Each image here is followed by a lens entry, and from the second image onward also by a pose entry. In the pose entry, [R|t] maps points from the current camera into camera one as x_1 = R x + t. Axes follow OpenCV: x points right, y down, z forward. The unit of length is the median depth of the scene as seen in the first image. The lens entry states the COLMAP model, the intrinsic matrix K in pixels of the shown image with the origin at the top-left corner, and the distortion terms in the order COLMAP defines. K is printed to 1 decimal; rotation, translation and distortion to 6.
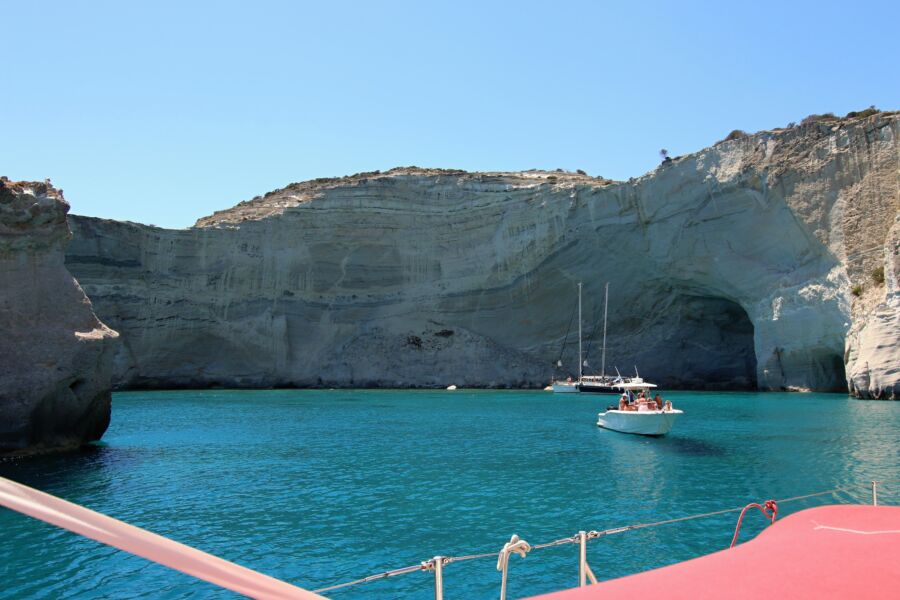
lens RADIAL K [[746.4, 0, 450.6], [0, 746.4, 300.3], [0, 0, 1]] dist [0.004530, -0.001416]
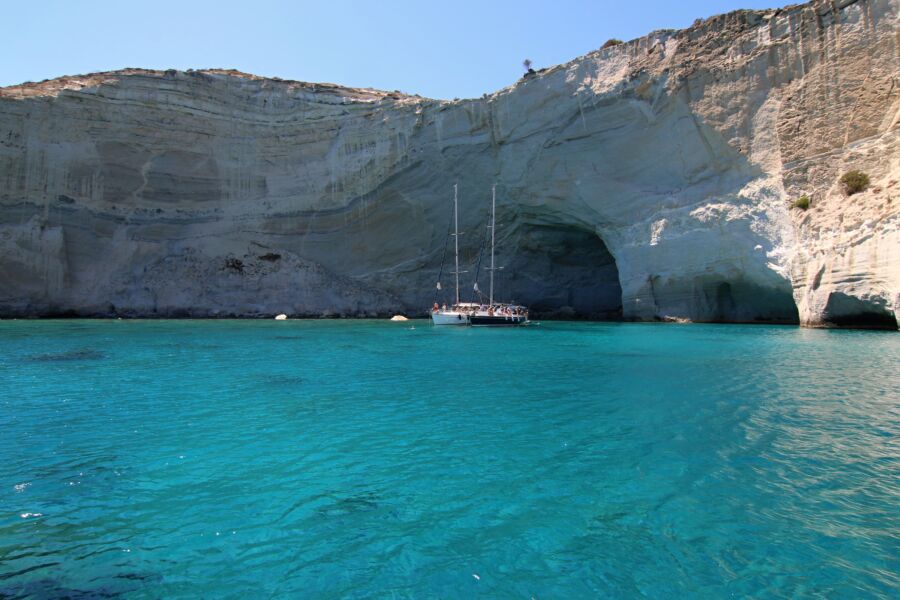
lens RADIAL K [[538.5, 0, 450.5], [0, 538.5, 301.8], [0, 0, 1]] dist [-0.015243, -0.004291]
pose [[0.943935, 0.009116, 0.330006, -0.017265], [-0.038735, 0.995772, 0.083289, 0.037538], [-0.327851, -0.091402, 0.940297, 0.330305]]
